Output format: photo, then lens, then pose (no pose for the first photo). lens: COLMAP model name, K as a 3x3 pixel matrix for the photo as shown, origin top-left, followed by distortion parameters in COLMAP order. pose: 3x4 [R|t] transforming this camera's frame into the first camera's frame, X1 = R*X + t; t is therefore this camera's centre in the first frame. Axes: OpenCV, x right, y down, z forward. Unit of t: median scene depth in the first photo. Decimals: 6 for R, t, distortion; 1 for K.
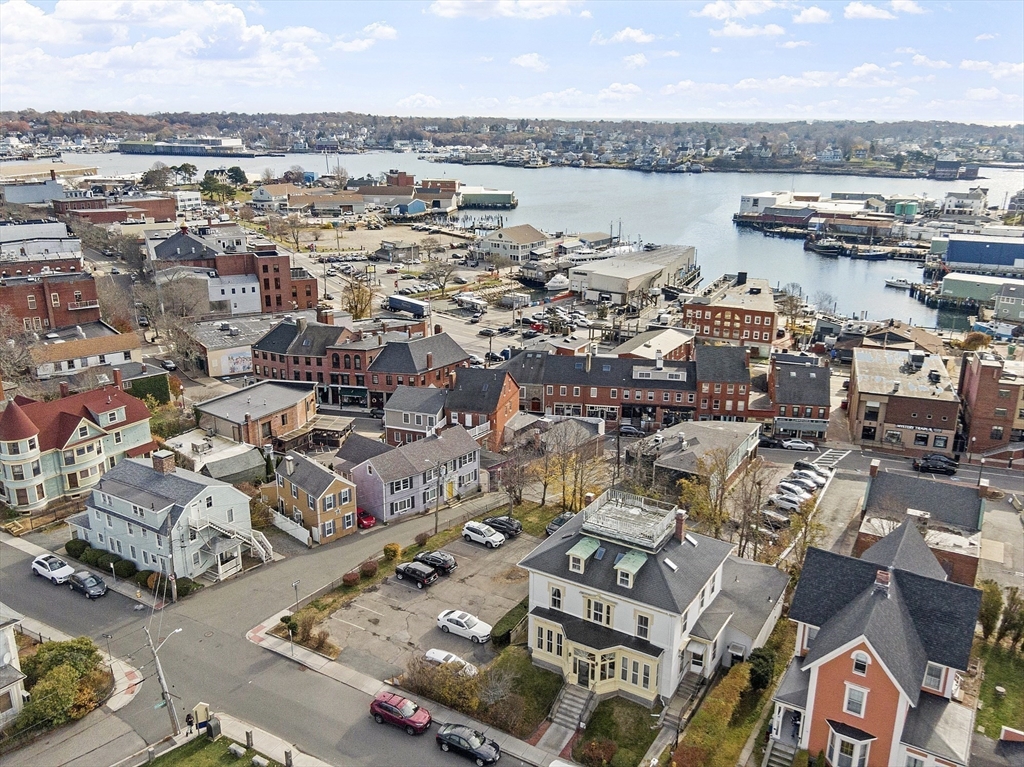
lens RADIAL K [[823.7, 0, 508.9], [0, 823.7, 380.0], [0, 0, 1]] dist [0.000370, 0.003635]
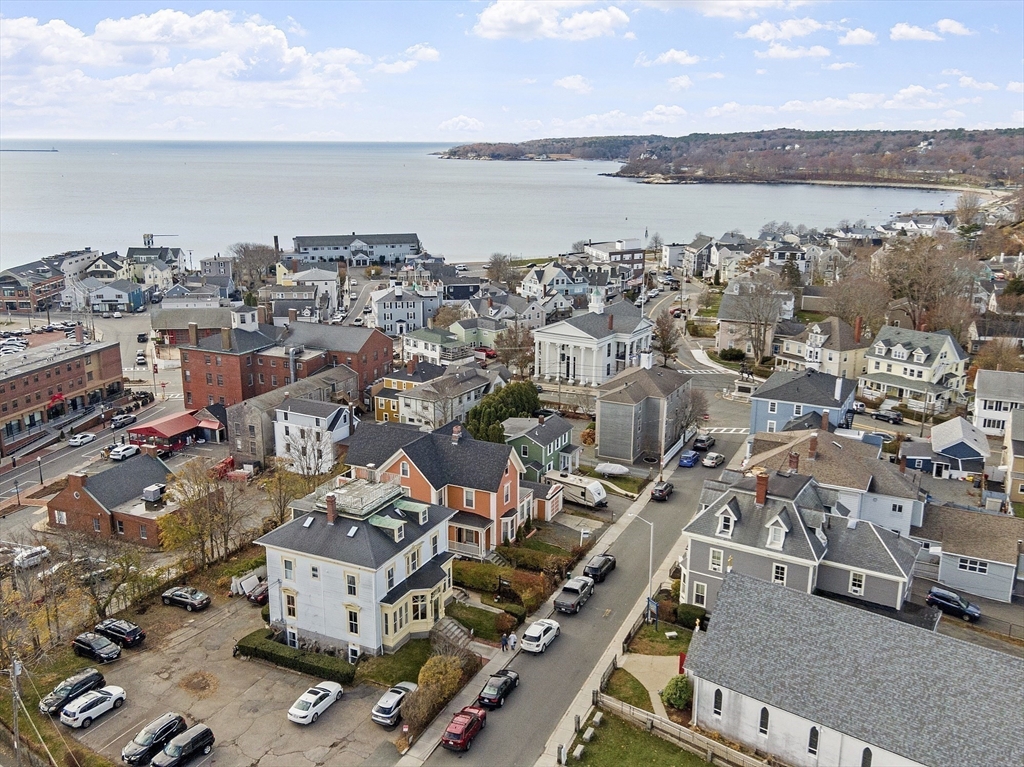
lens RADIAL K [[936.7, 0, 509.4], [0, 936.7, 388.3], [0, 0, 1]] dist [0.030951, 0.000000]
pose [[-0.097737, -0.276743, 0.955961, -1.055717], [0.281043, 0.913788, 0.293268, -0.274990], [-0.954705, 0.297329, -0.011534, 0.798853]]
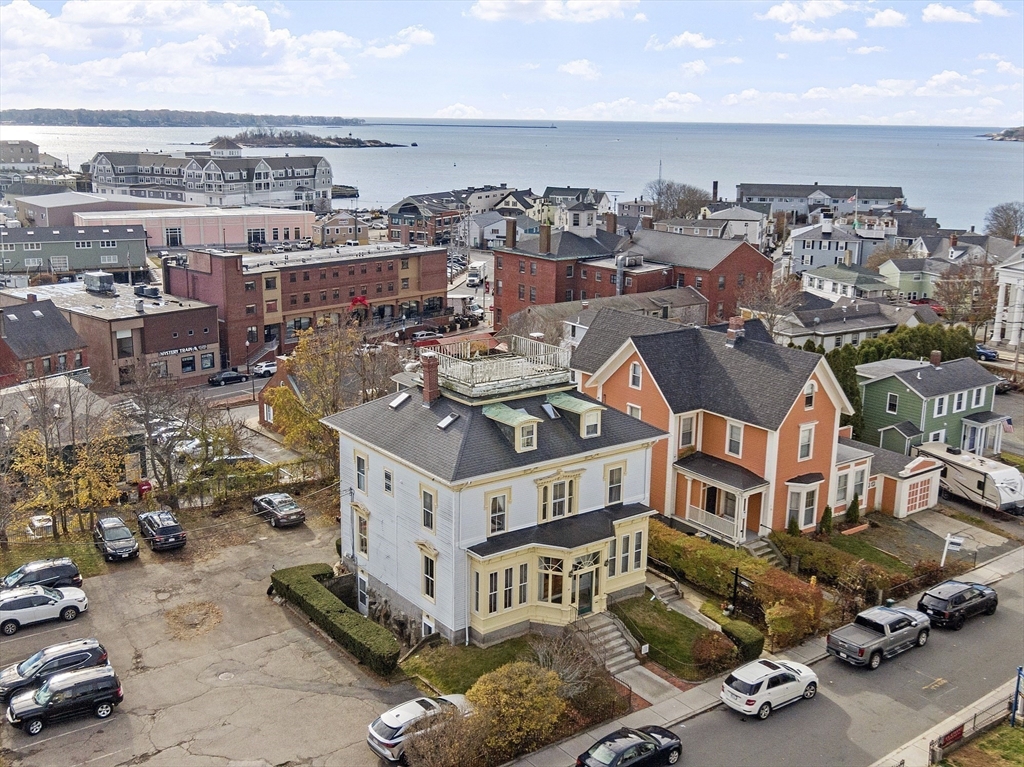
lens RADIAL K [[1078.8, 0, 517.6], [0, 1078.8, 381.5], [0, 0, 1]] dist [0.009920, 0.000000]
pose [[0.382031, -0.226447, 0.895977, -0.617431], [0.259638, 0.956765, 0.131105, 0.074811], [-0.886928, 0.182543, 0.424308, 0.642538]]
